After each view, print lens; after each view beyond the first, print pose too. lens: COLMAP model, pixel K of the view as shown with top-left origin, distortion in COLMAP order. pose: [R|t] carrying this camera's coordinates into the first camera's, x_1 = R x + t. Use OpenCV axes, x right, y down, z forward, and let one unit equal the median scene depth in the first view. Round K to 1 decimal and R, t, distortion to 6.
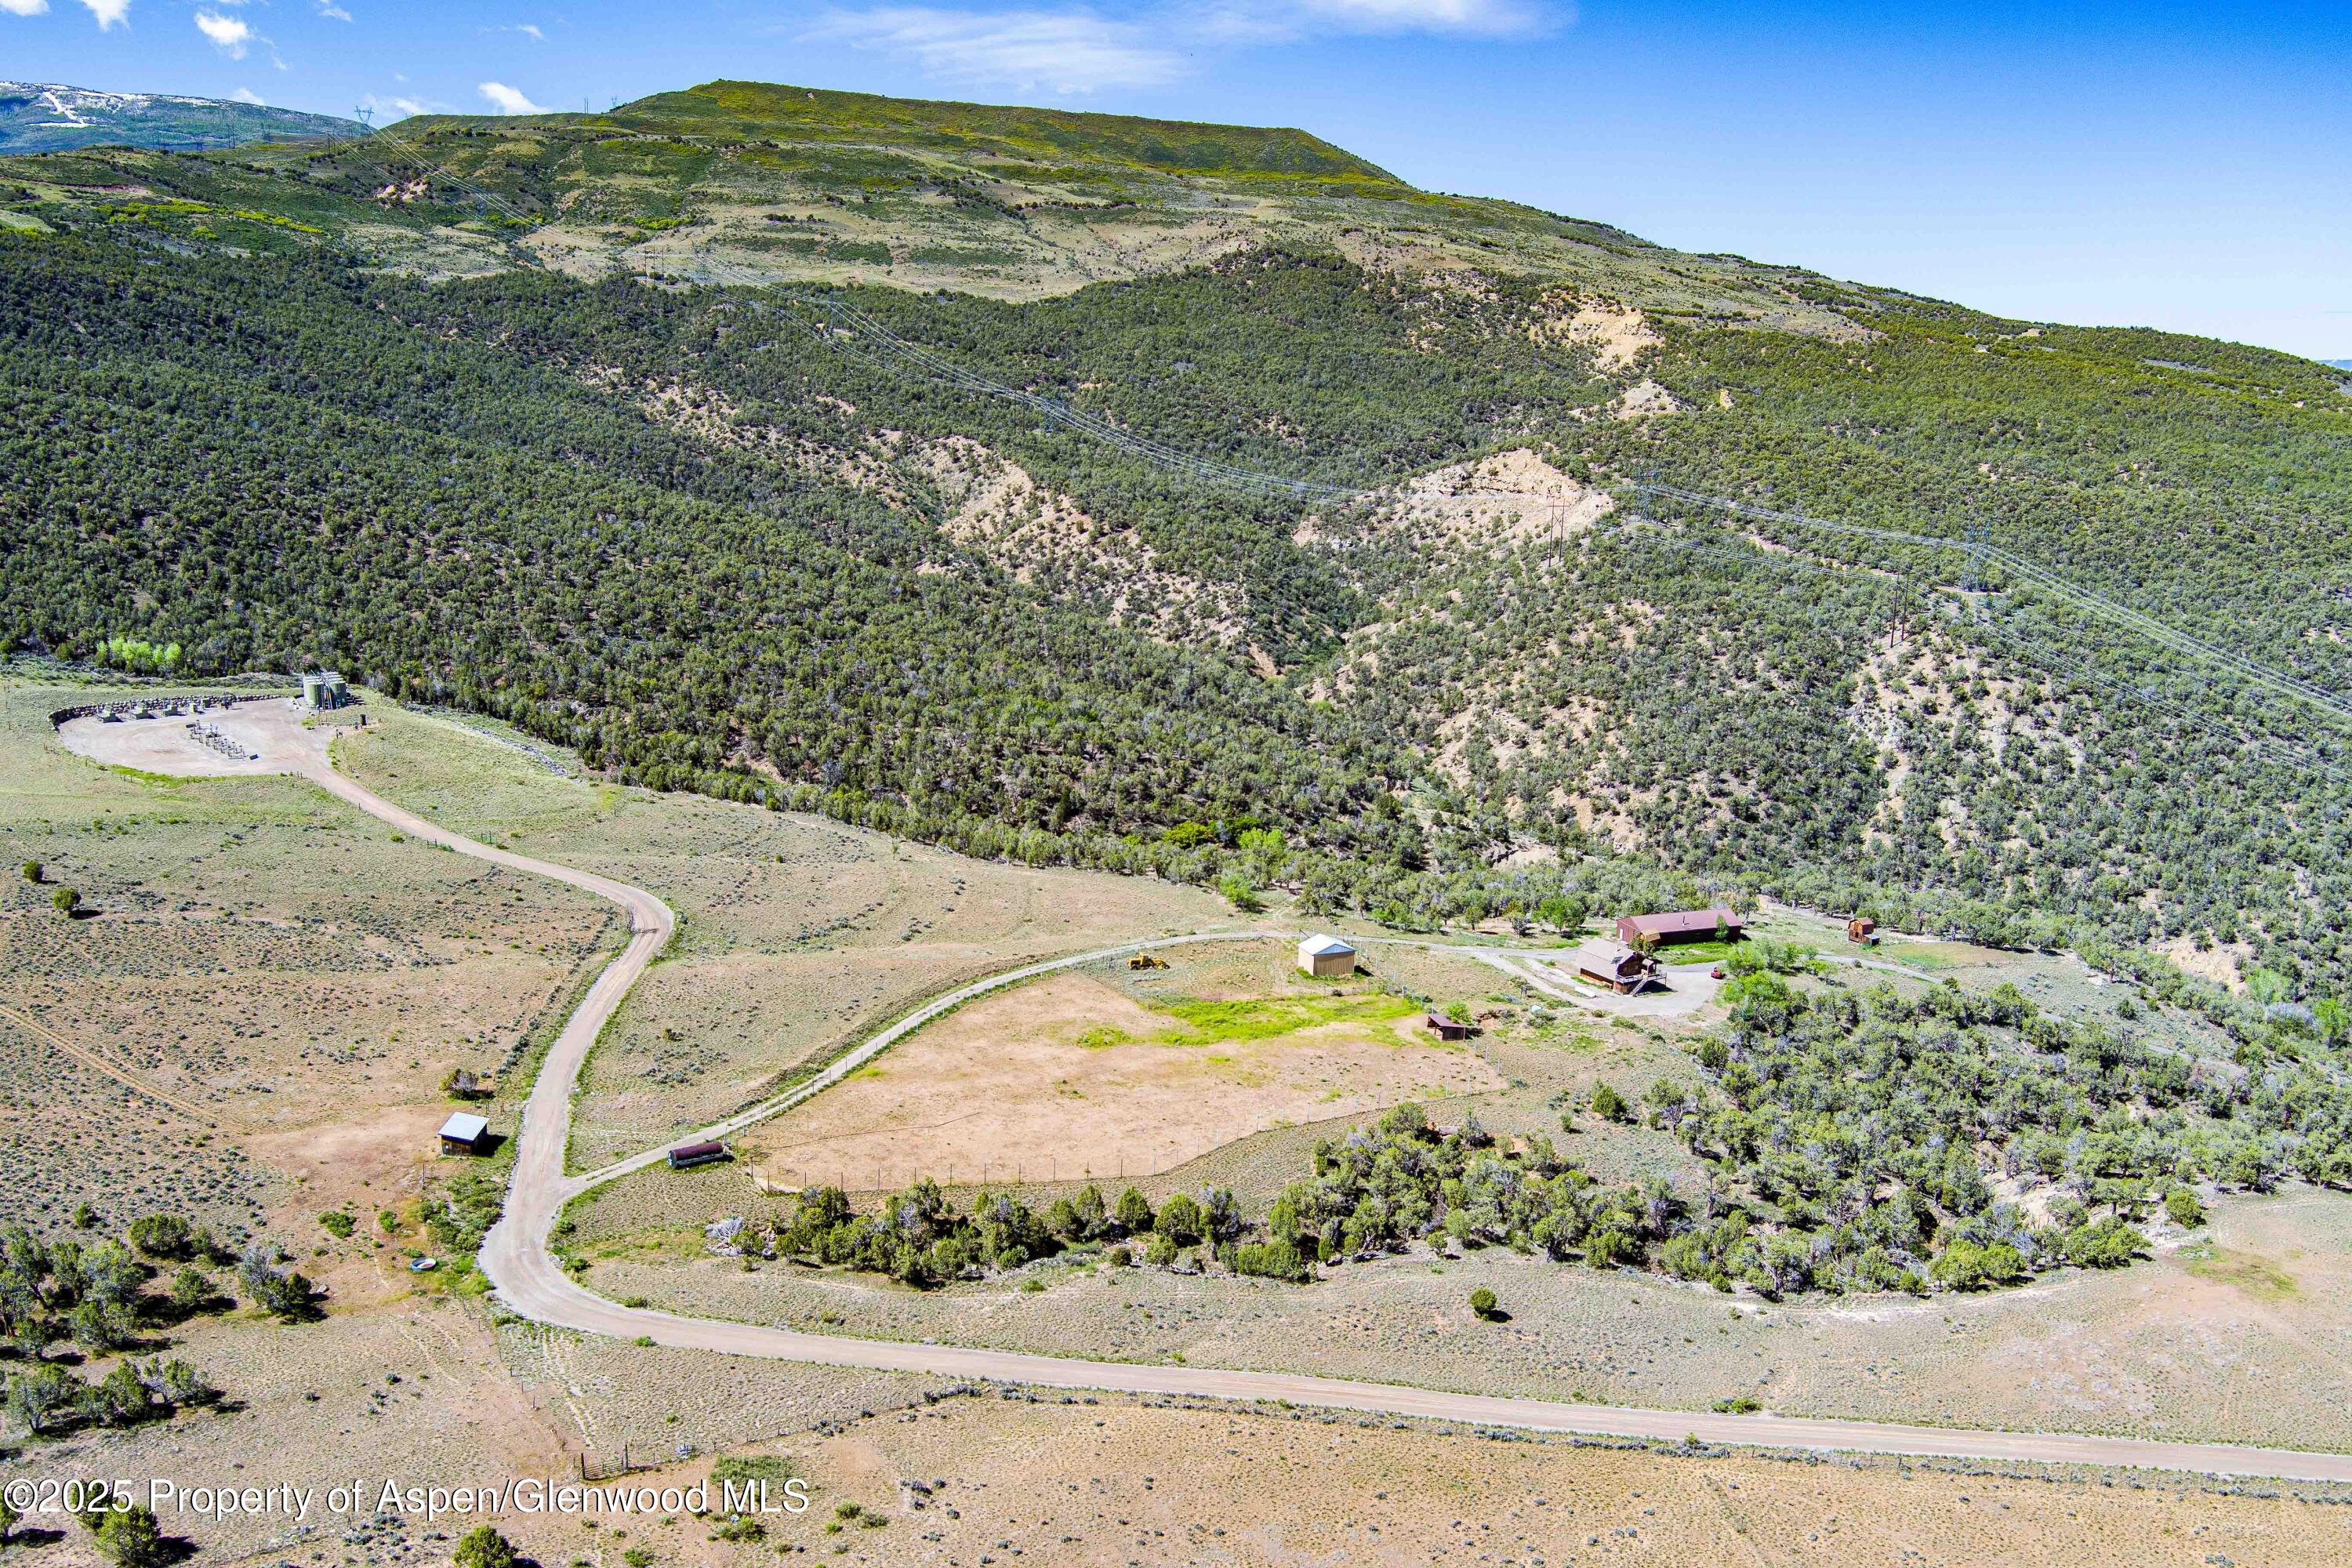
lens RADIAL K [[1897.2, 0, 1163.0], [0, 1897.2, 797.0], [0, 0, 1]] dist [-0.080216, 0.027865]
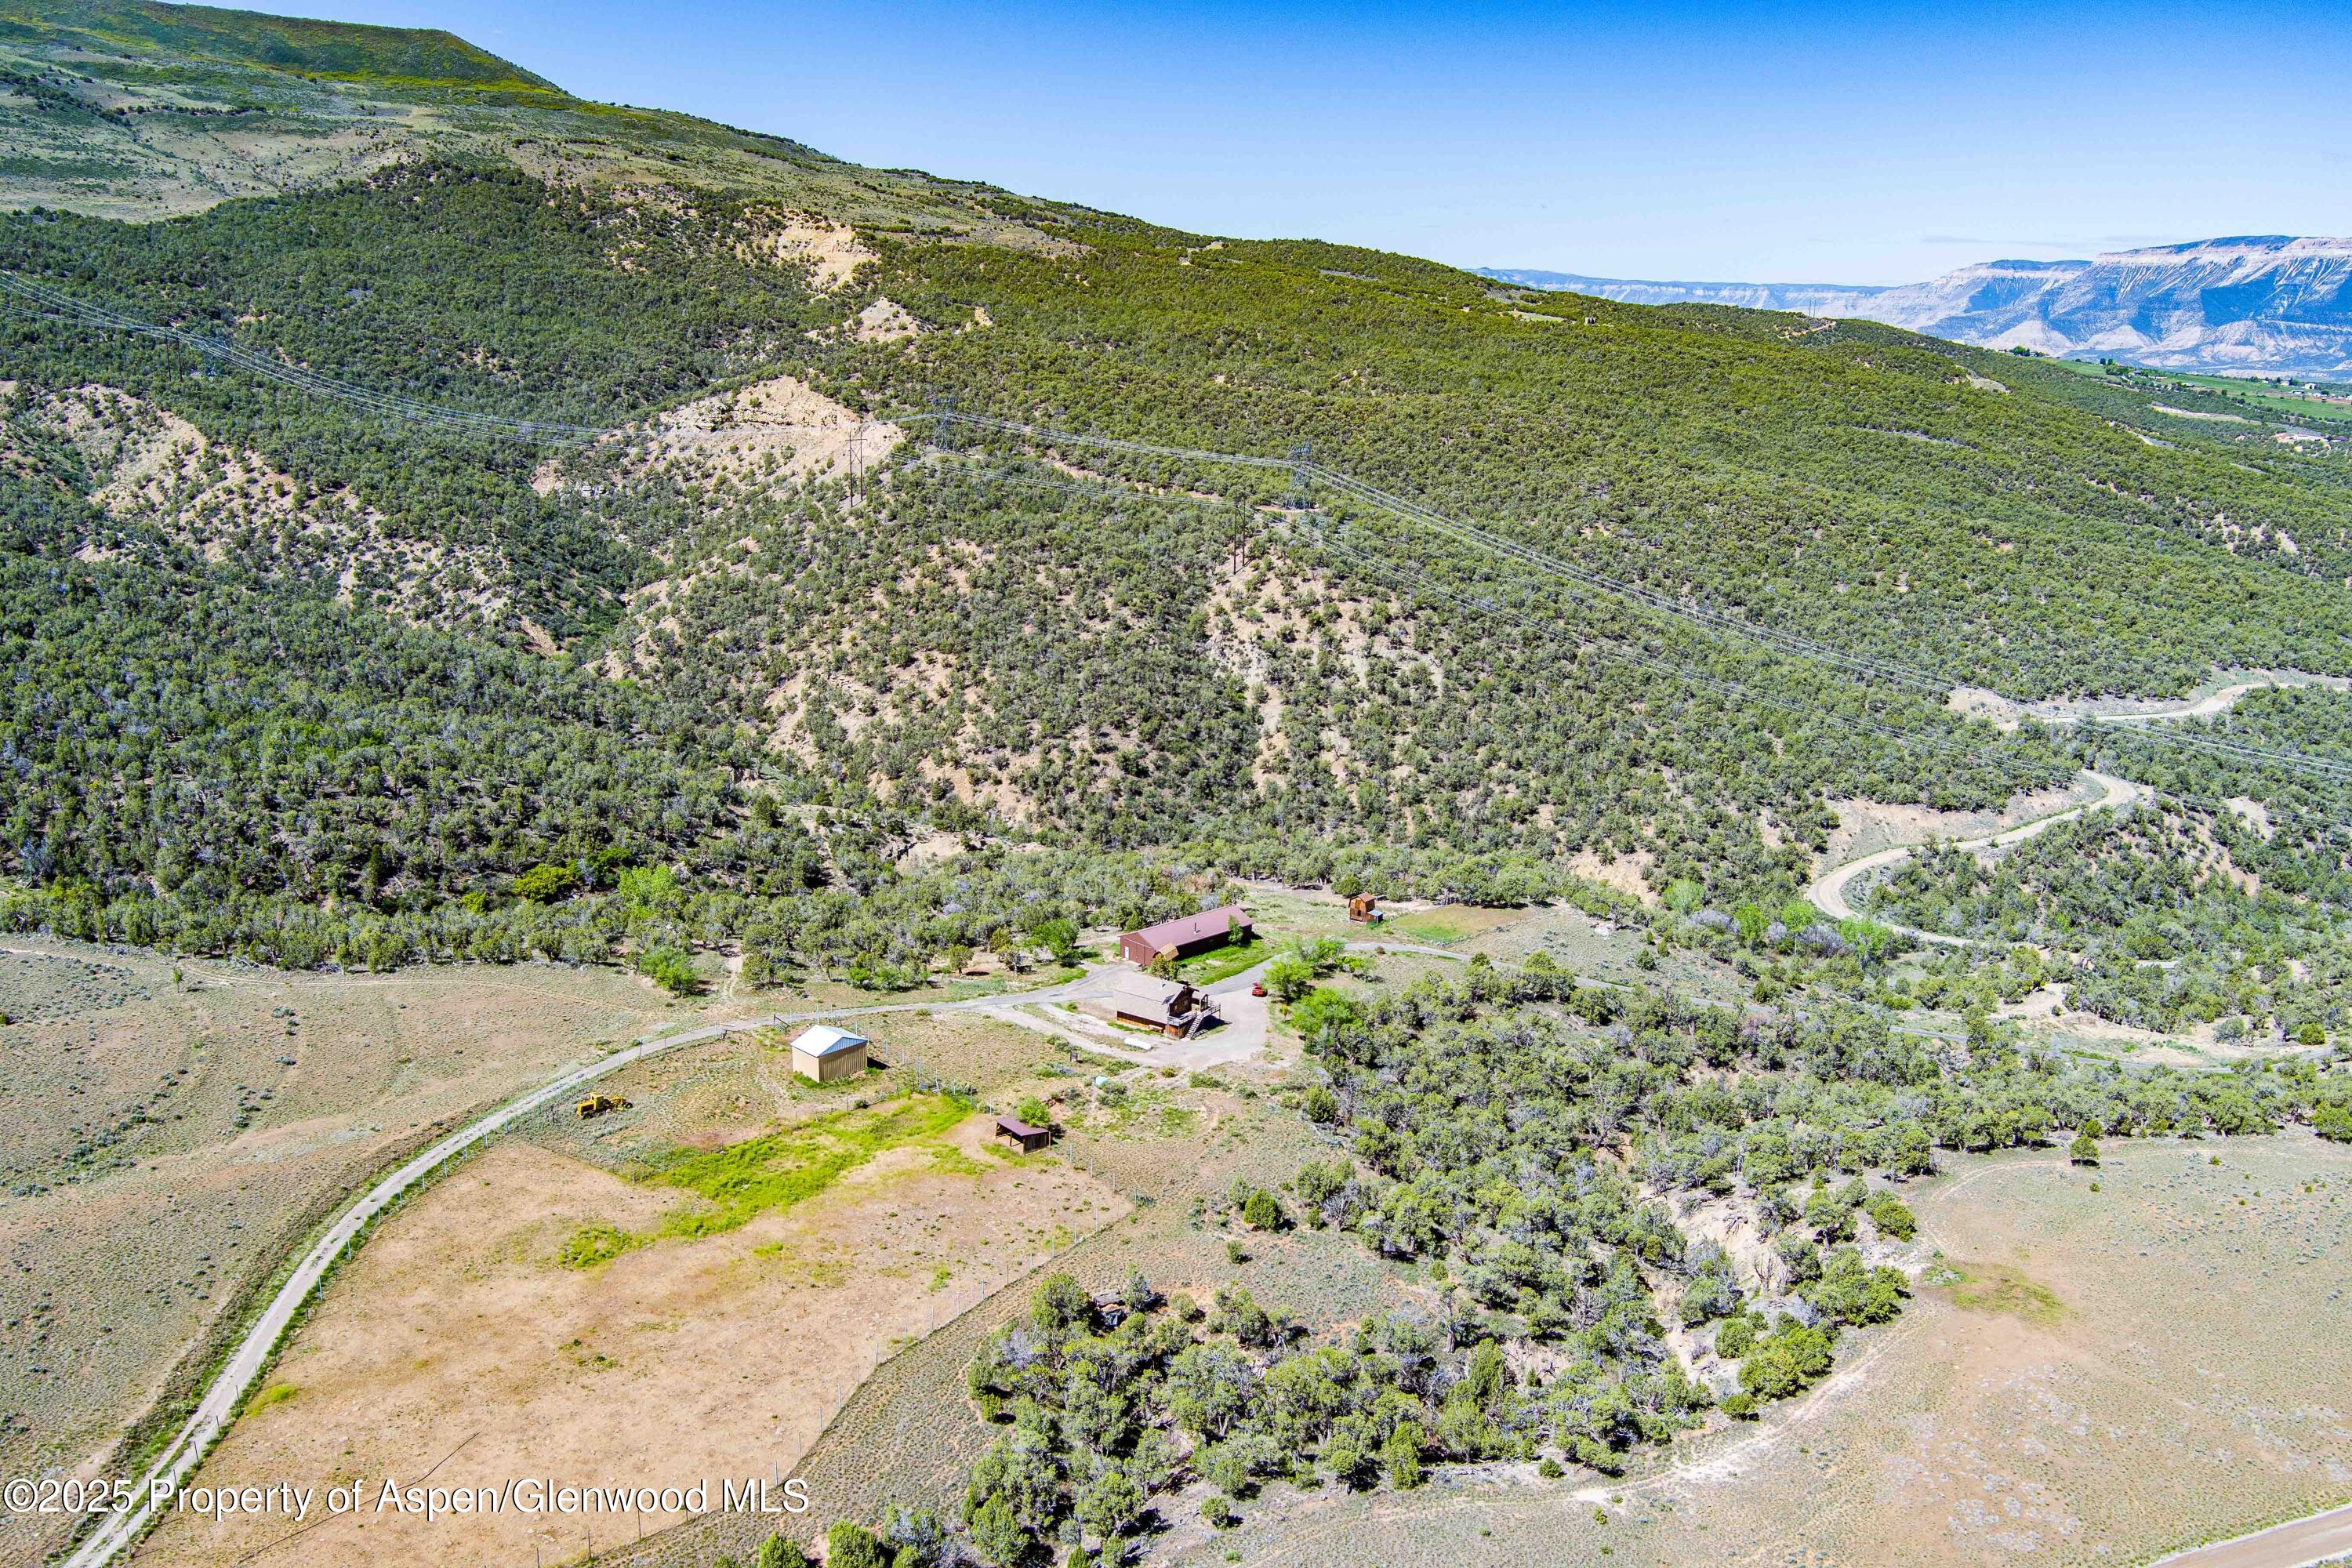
lens RADIAL K [[1897.2, 0, 1171.5], [0, 1897.2, 791.0], [0, 0, 1]] dist [-0.080216, 0.027865]
pose [[0.908528, -0.110571, 0.402927, -0.036168], [0.095444, 0.993773, 0.057503, -0.022527], [-0.406776, -0.013786, 0.913424, 0.098804]]
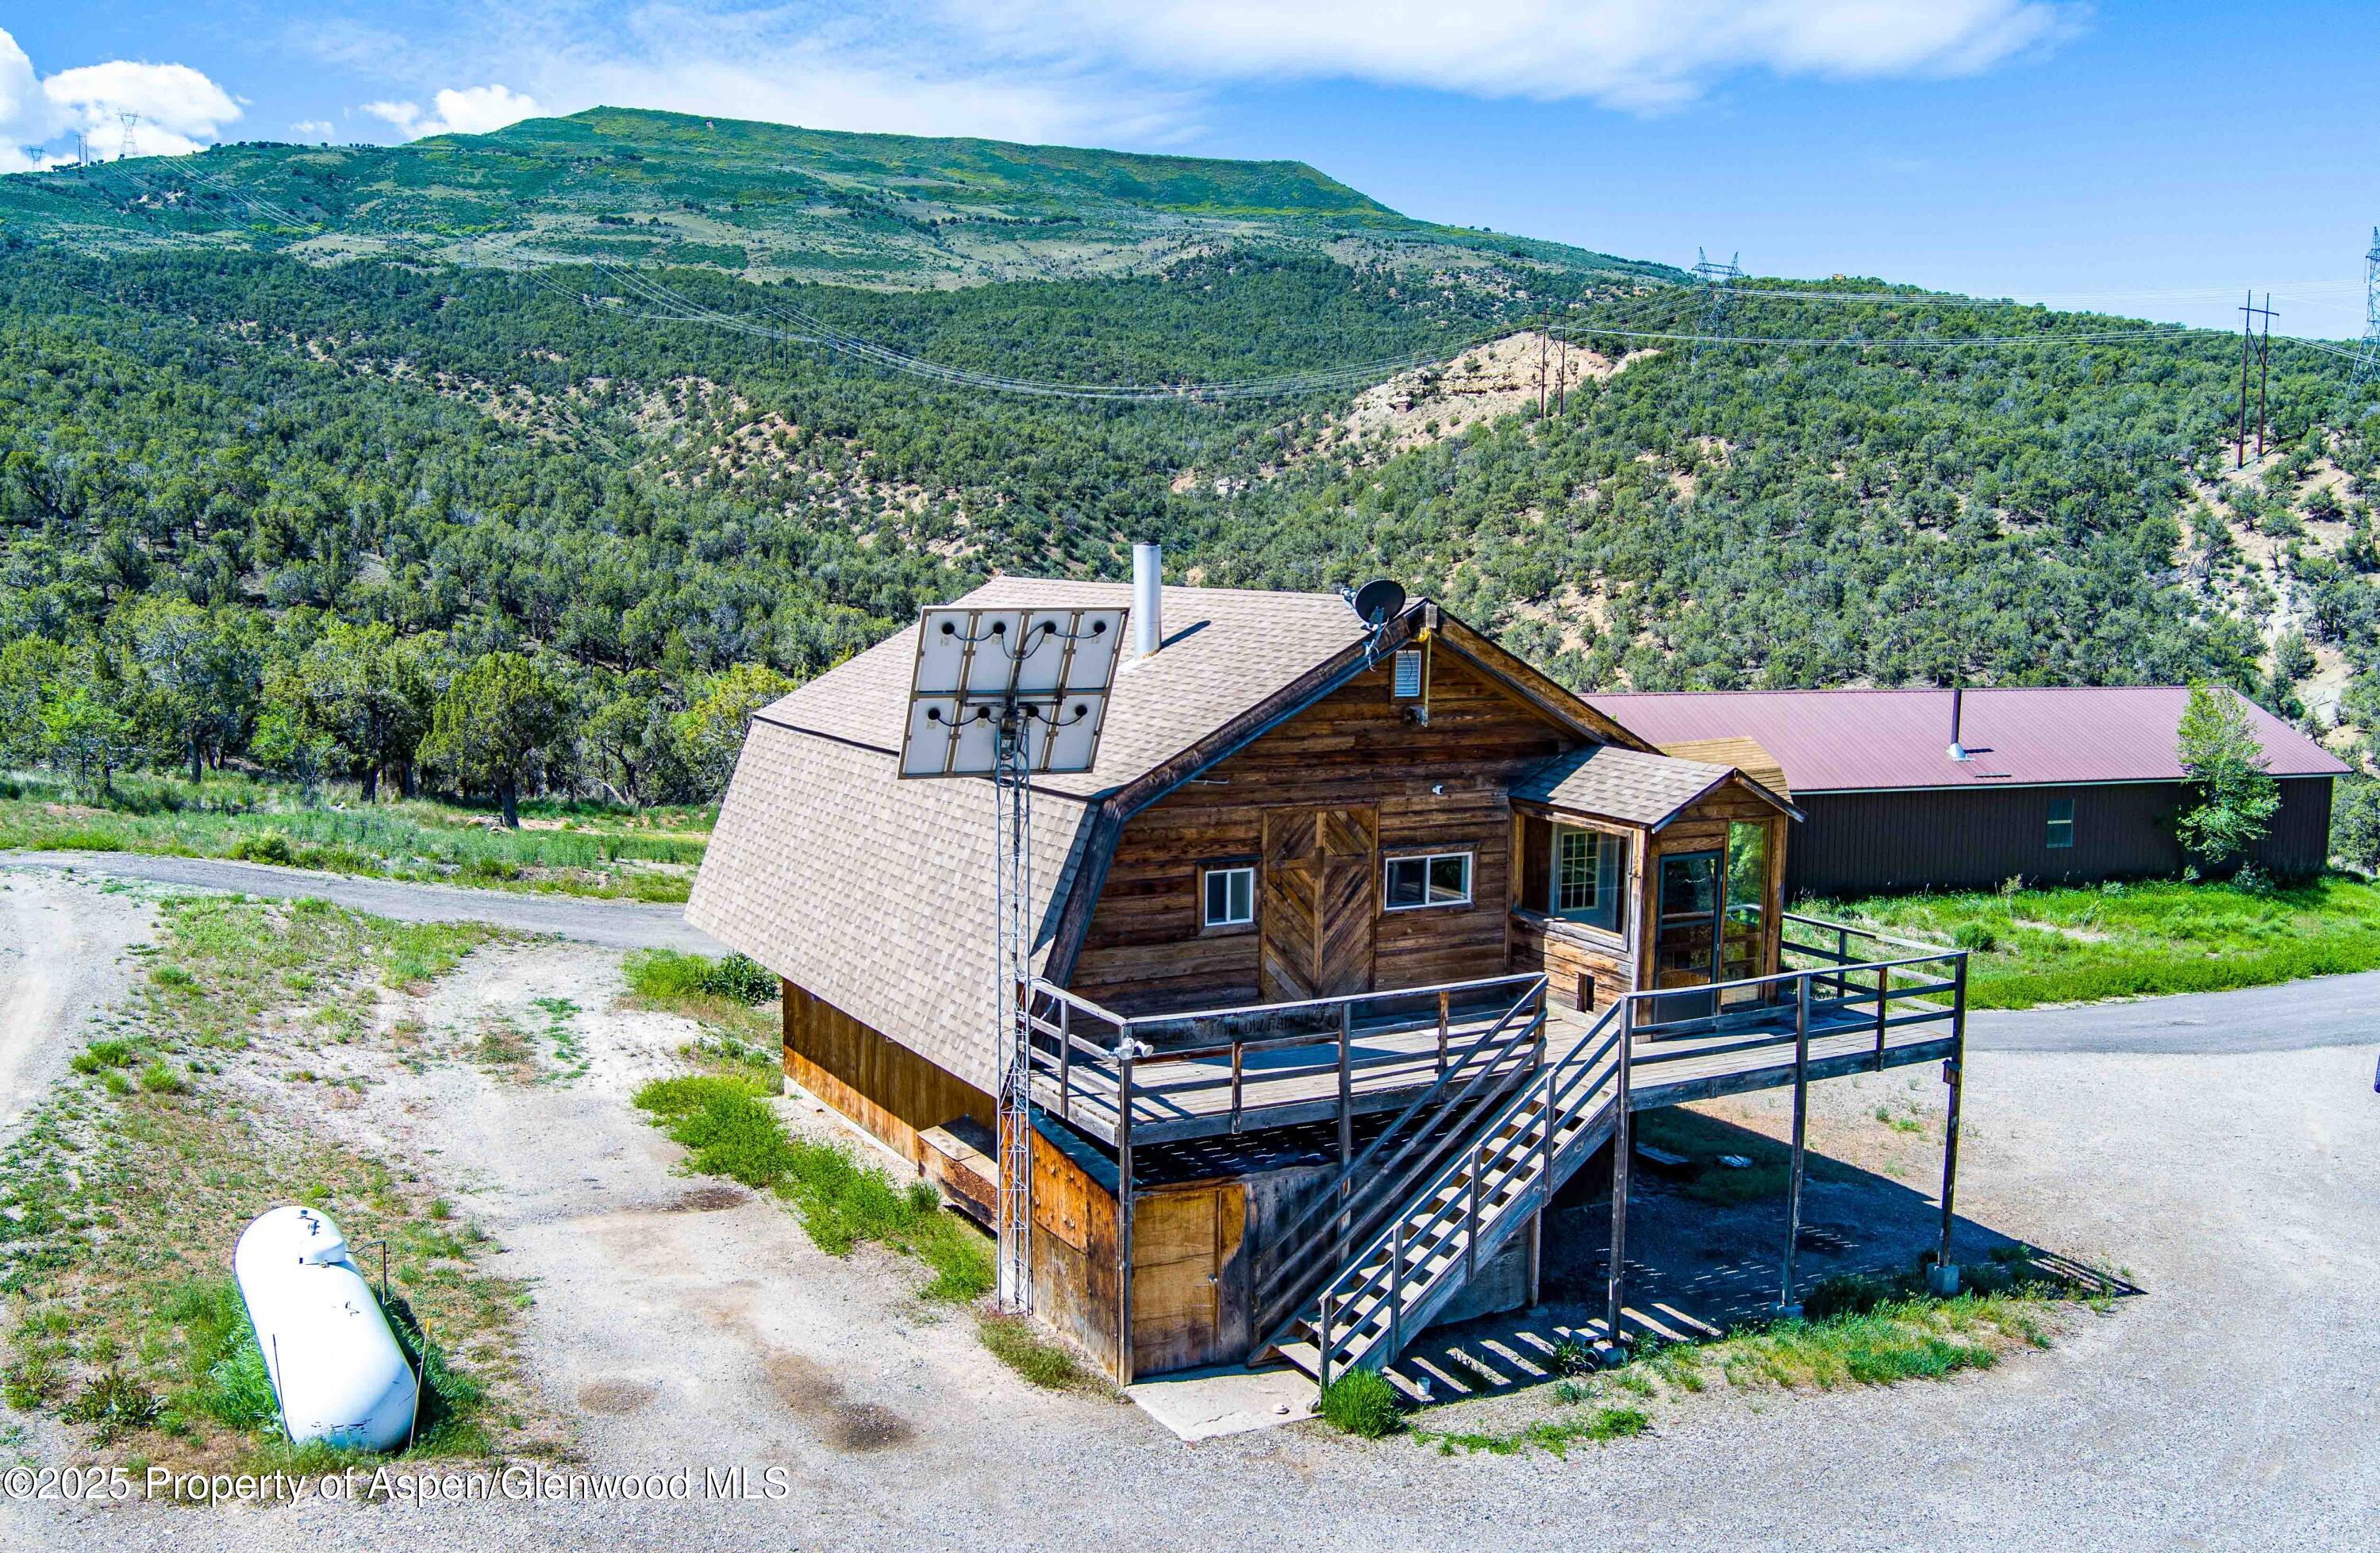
lens RADIAL K [[2090.2, 0, 1191.0], [0, 2090.2, 779.1], [0, 0, 1]] dist [-0.077083, 0.012755]
pose [[0.999943, -0.006994, -0.008026, 0.103547], [0.006116, 0.994492, -0.104630, 0.039957], [0.008713, 0.104575, 0.994479, 0.397438]]
